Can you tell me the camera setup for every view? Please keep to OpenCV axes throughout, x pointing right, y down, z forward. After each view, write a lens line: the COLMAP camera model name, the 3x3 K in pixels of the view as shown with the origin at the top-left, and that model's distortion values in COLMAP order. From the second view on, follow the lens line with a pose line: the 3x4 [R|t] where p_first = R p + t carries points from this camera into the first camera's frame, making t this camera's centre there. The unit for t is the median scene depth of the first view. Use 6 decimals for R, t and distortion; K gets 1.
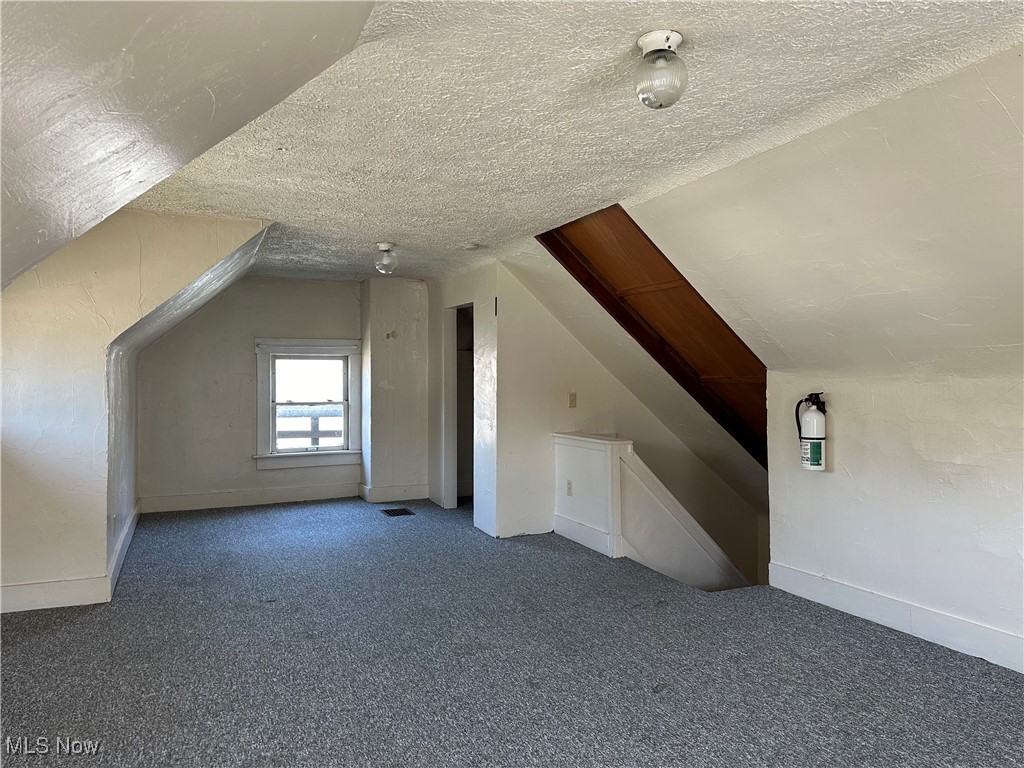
lens RADIAL K [[717.0, 0, 516.5], [0, 717.0, 380.8], [0, 0, 1]] dist [0.004446, -0.003065]
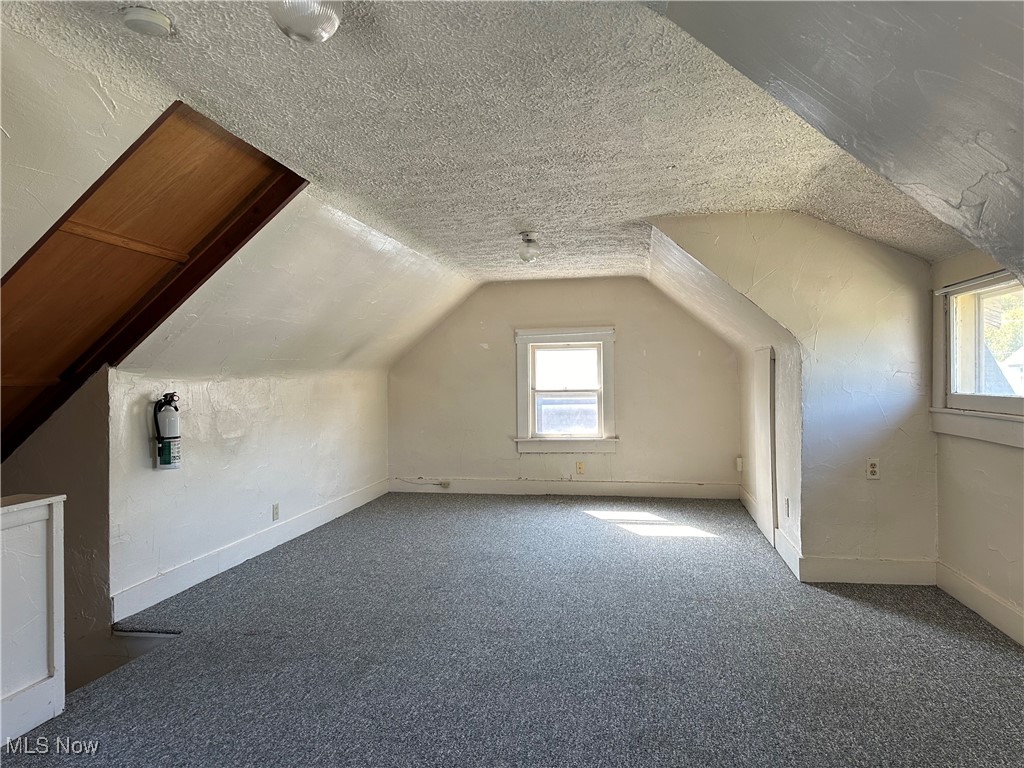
lens RADIAL K [[717.0, 0, 515.5], [0, 717.0, 381.9], [0, 0, 1]] dist [0.004446, -0.003065]
pose [[-0.825820, 0.006206, 0.563899, -0.638416], [0.016388, 0.999781, 0.012997, -0.005430], [-0.563695, 0.019975, -0.825741, 1.755938]]
